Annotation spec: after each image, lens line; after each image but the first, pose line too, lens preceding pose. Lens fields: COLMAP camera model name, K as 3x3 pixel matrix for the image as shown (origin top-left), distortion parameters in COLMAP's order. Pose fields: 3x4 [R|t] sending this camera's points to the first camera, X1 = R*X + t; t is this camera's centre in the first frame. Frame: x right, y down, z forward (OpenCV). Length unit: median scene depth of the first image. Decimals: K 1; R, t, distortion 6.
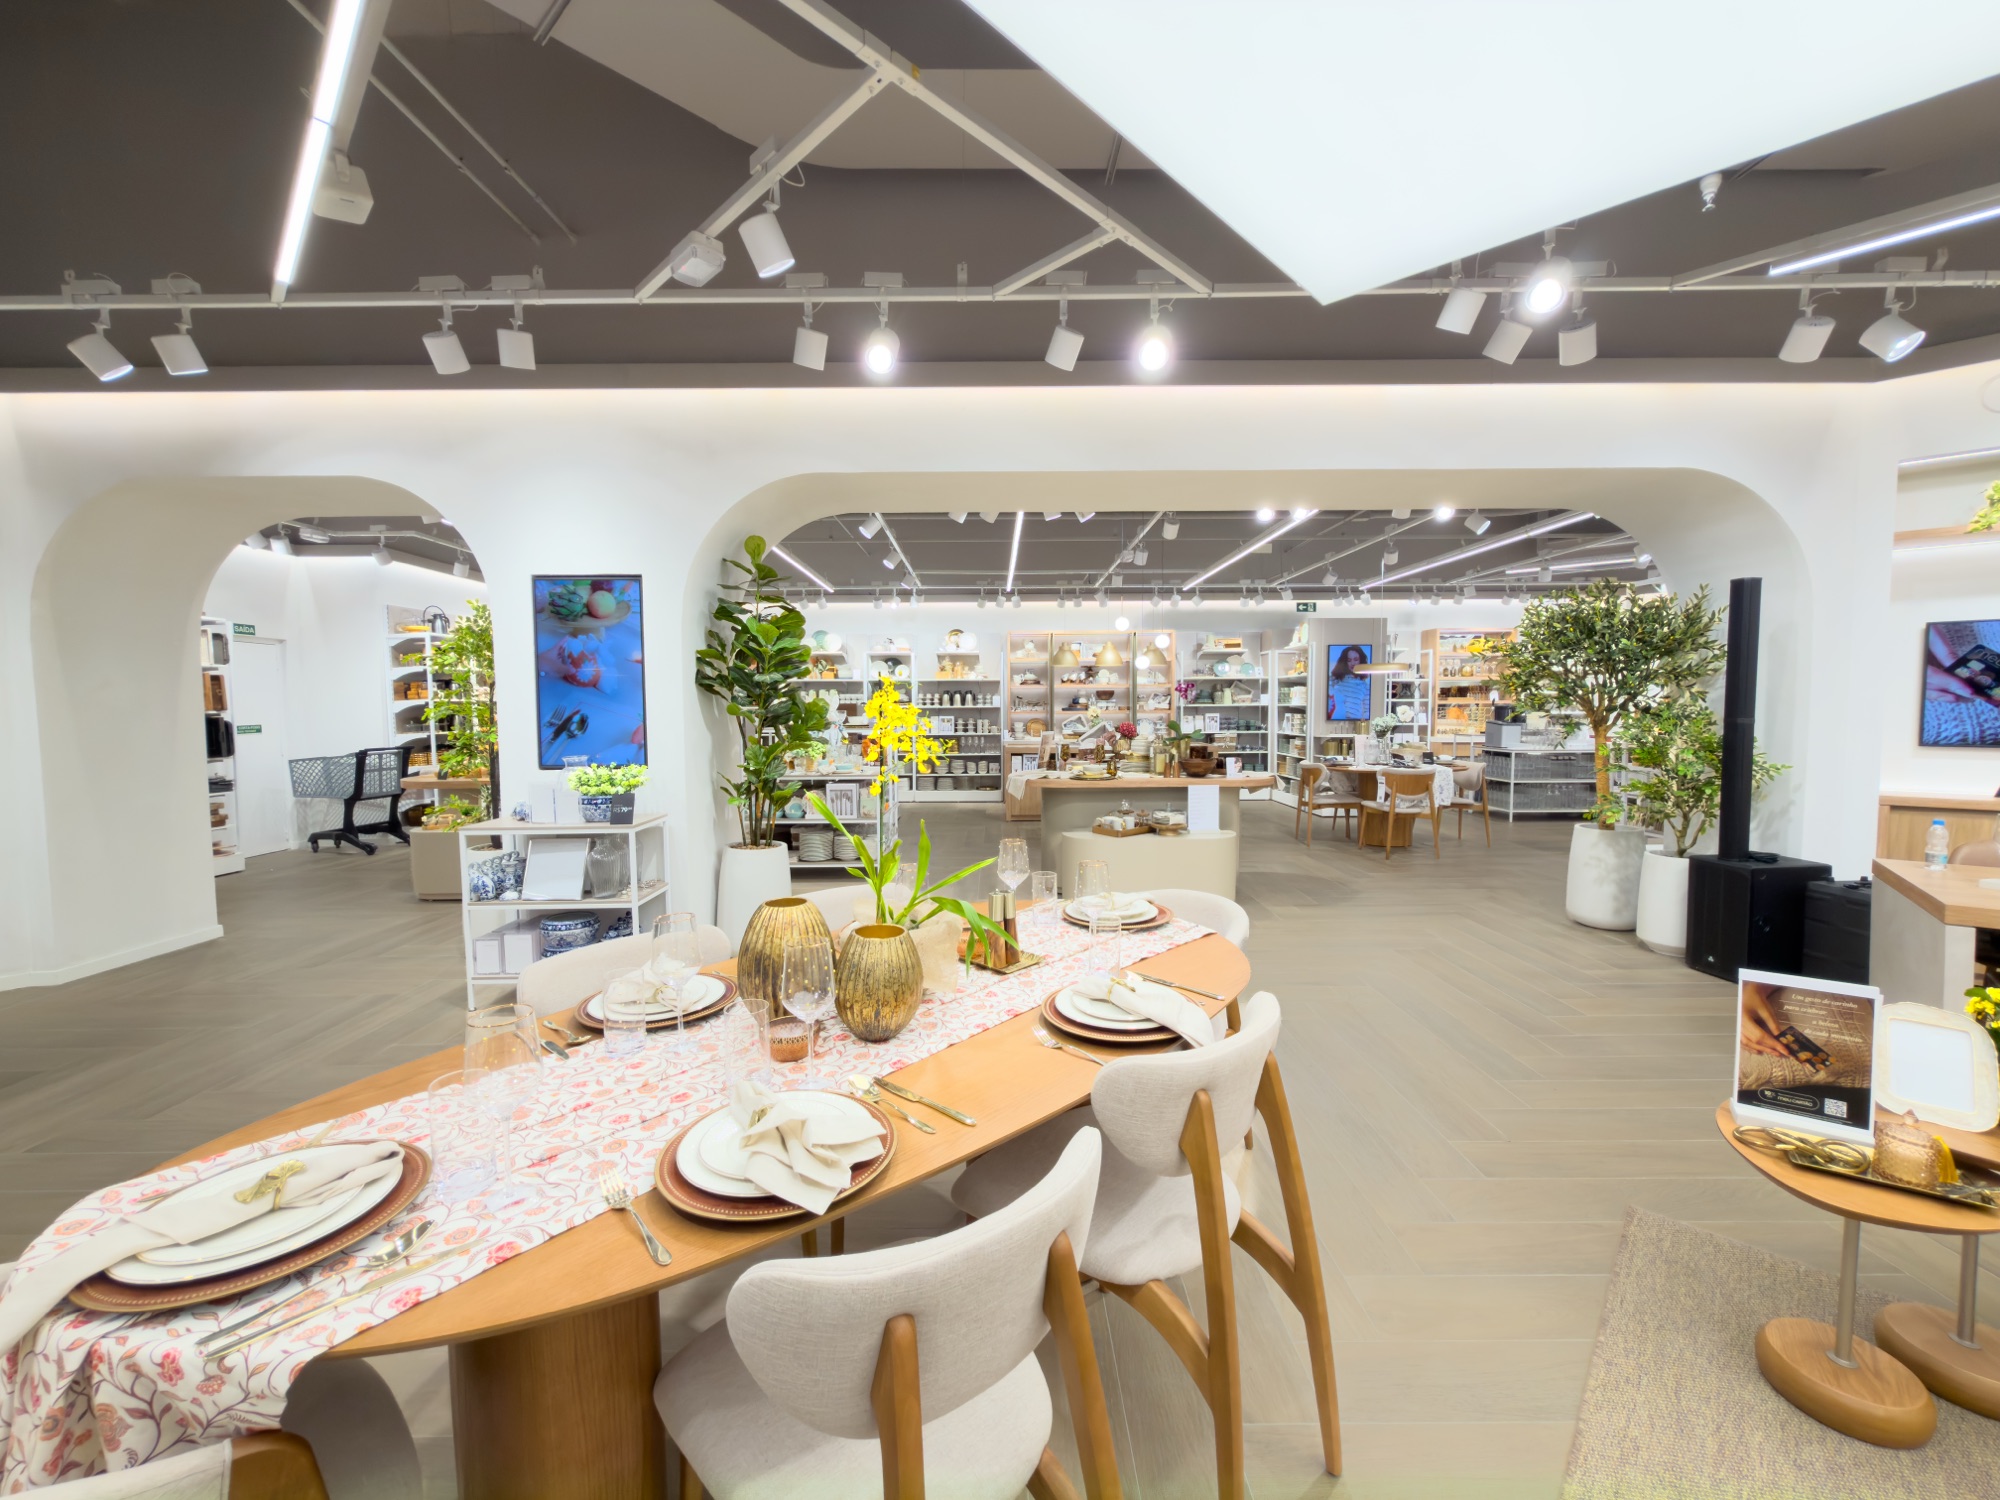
lens RADIAL K [[810.3, 0, 1000.0], [0, 810.3, 750.0], [0, 0, 1]] dist [0.000439, 0.000030]
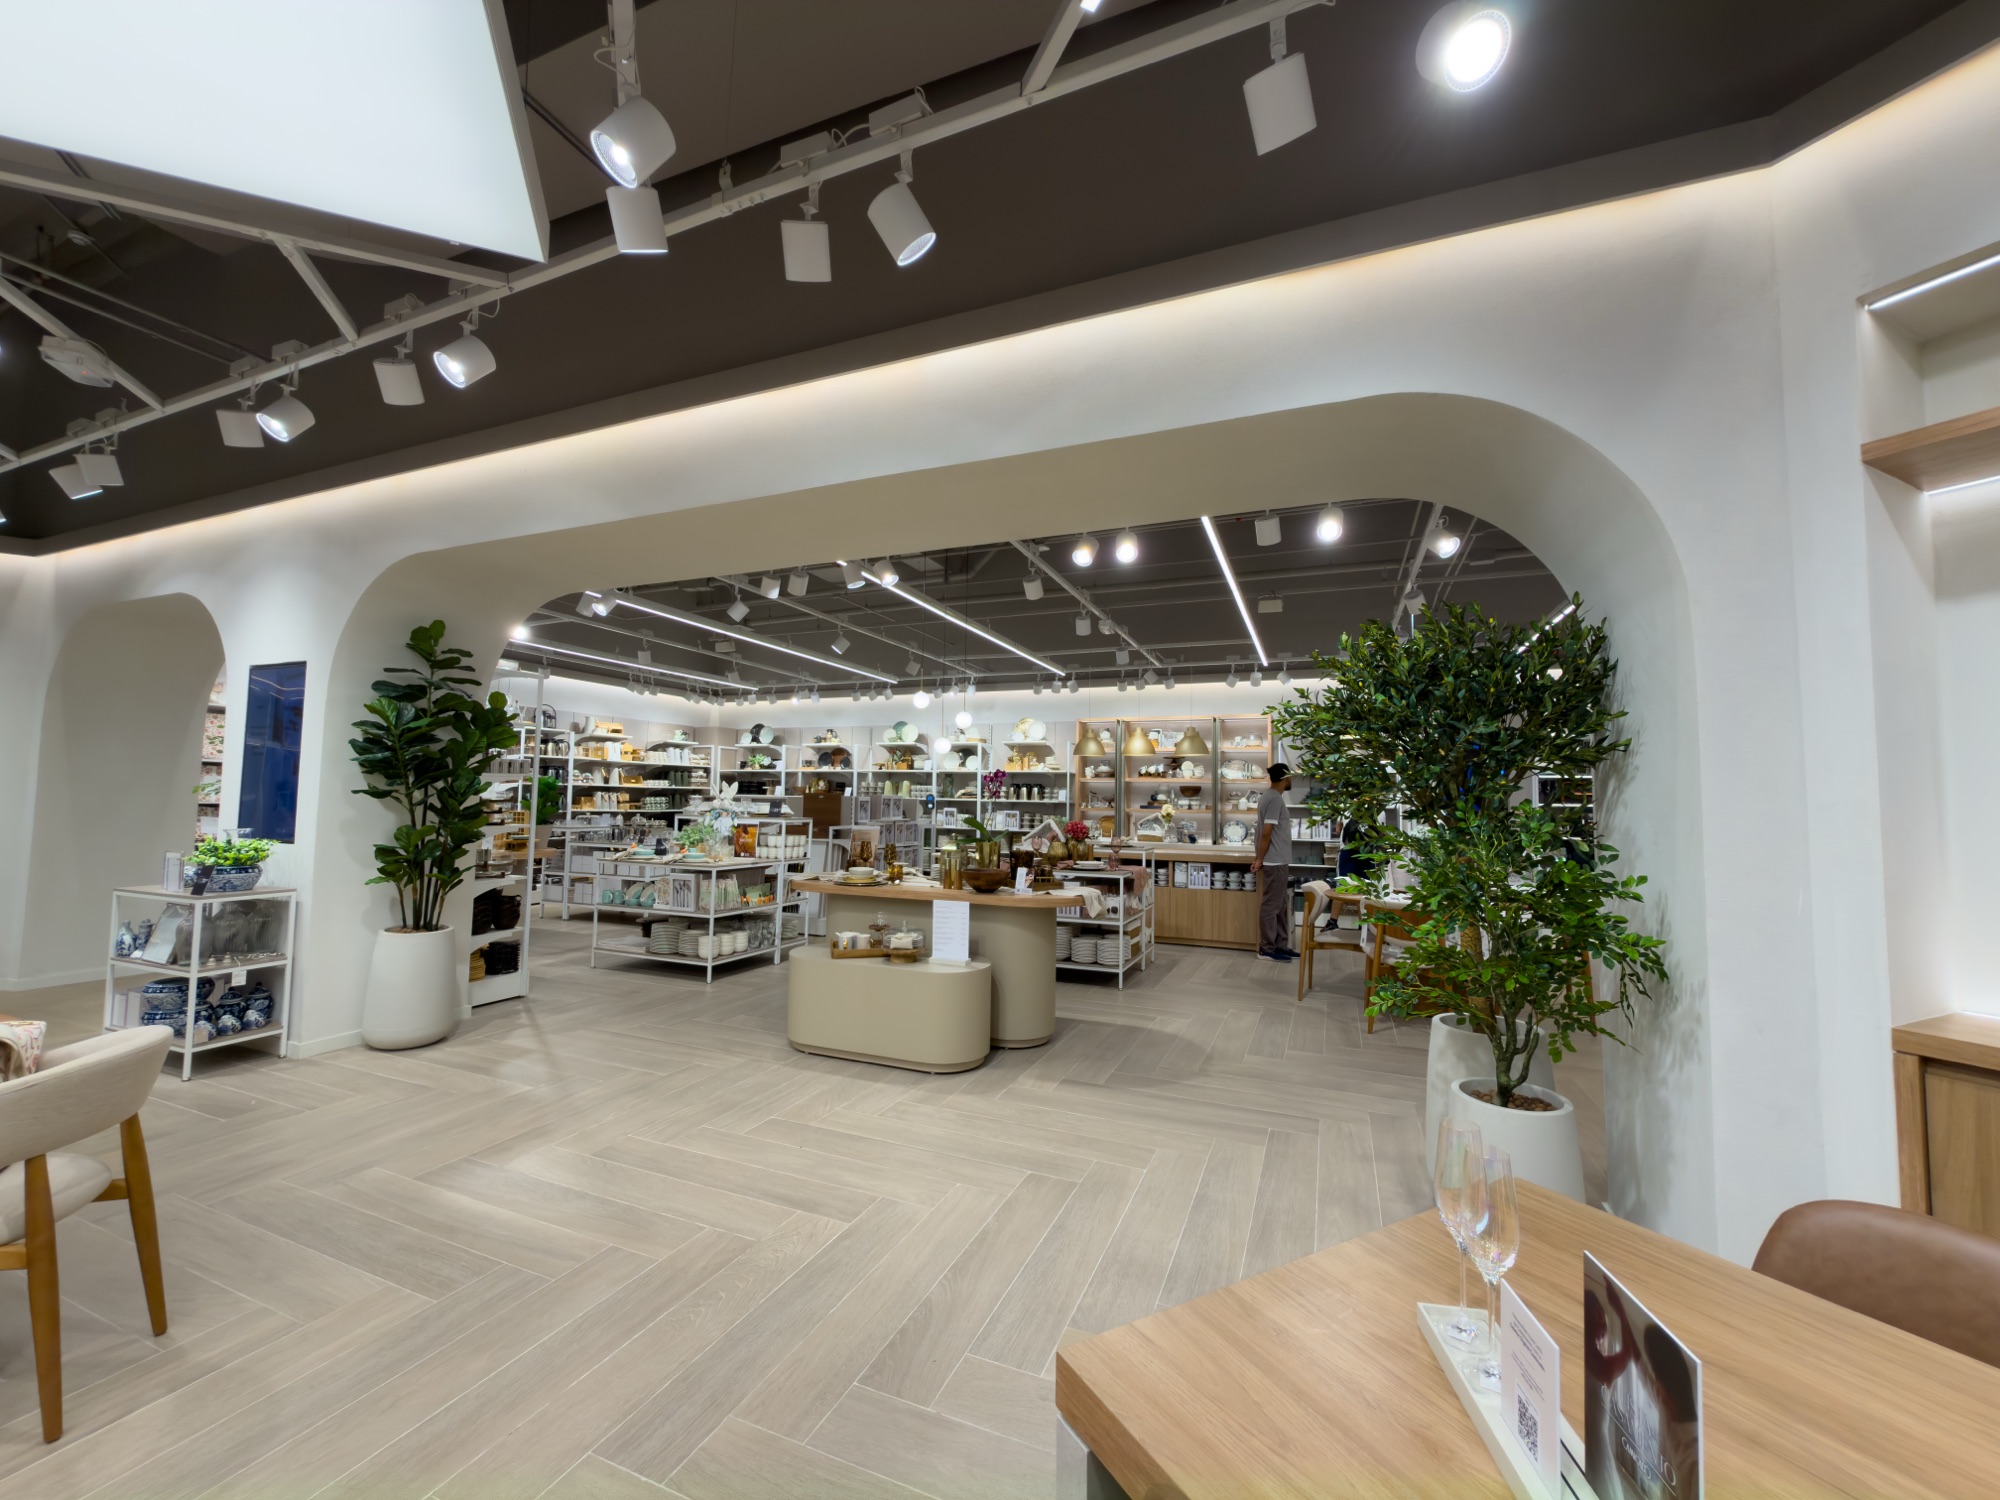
lens RADIAL K [[810.3, 0, 1000.0], [0, 810.3, 750.0], [0, 0, 1]] dist [0.000439, 0.000030]
pose [[0.916451, -0.003152, -0.400135, 0.642211], [-0.044687, 0.992908, -0.110169, -0.017485], [0.397644, 0.118845, 0.909810, 0.312544]]
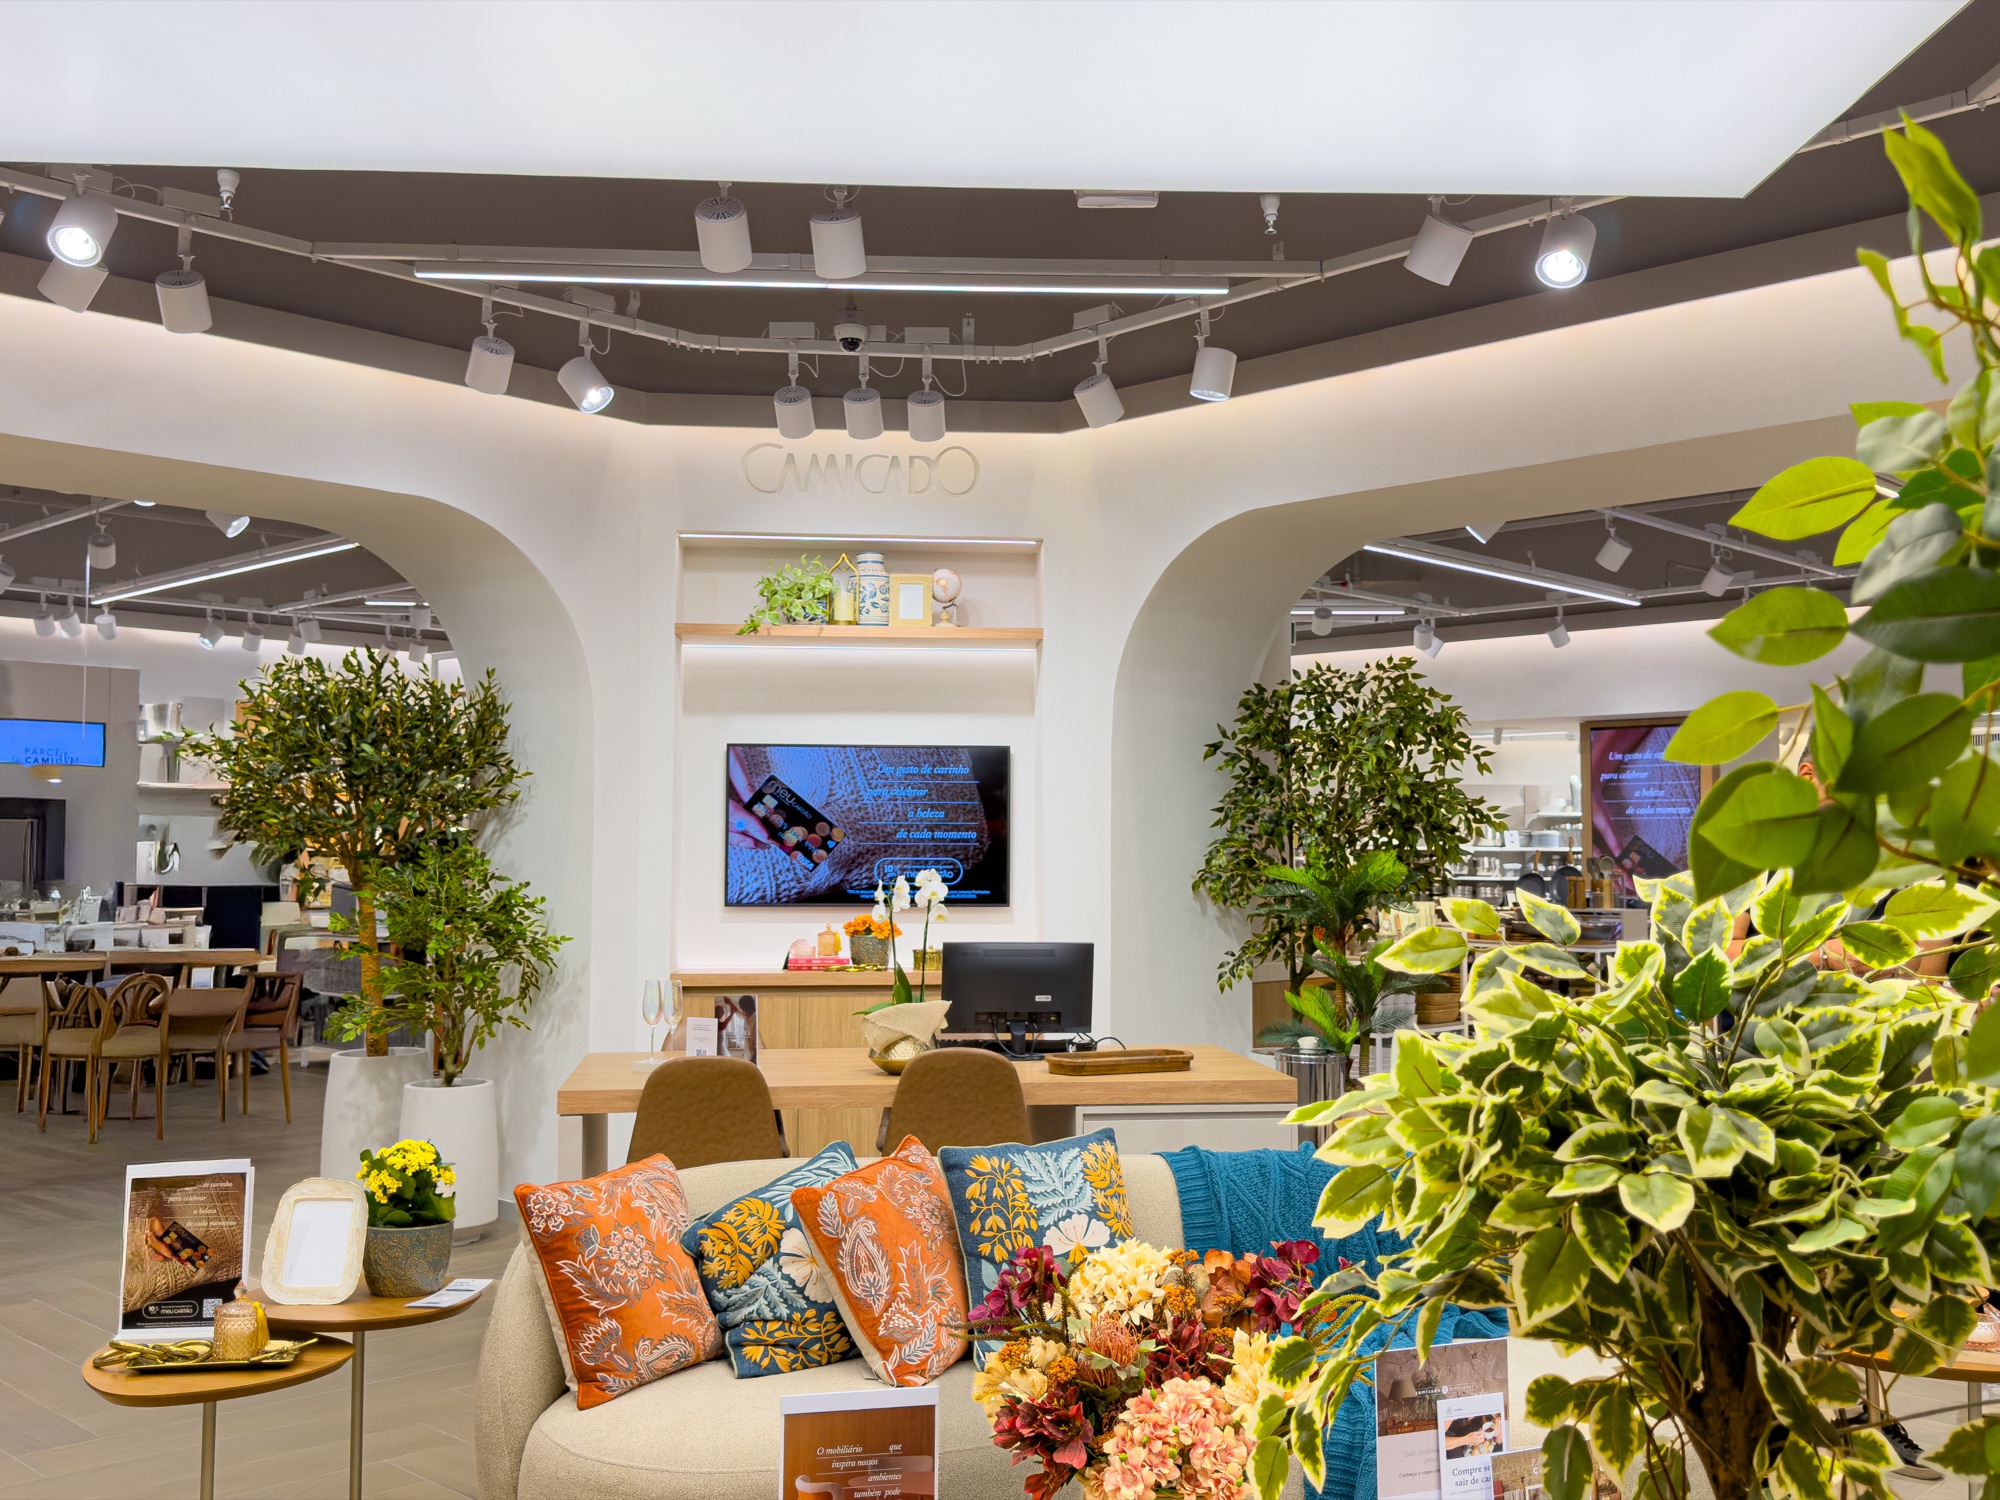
lens RADIAL K [[1877.0, 0, 1000.4], [0, 1877.0, 782.3], [0, 0, 1]] dist [0.002590, -0.004116]
pose [[0.687922, 0.035606, 0.724910, 0.040320], [0.030812, 0.996463, -0.078184, 0.019293], [-0.725130, 0.076121, 0.684392, -0.305039]]
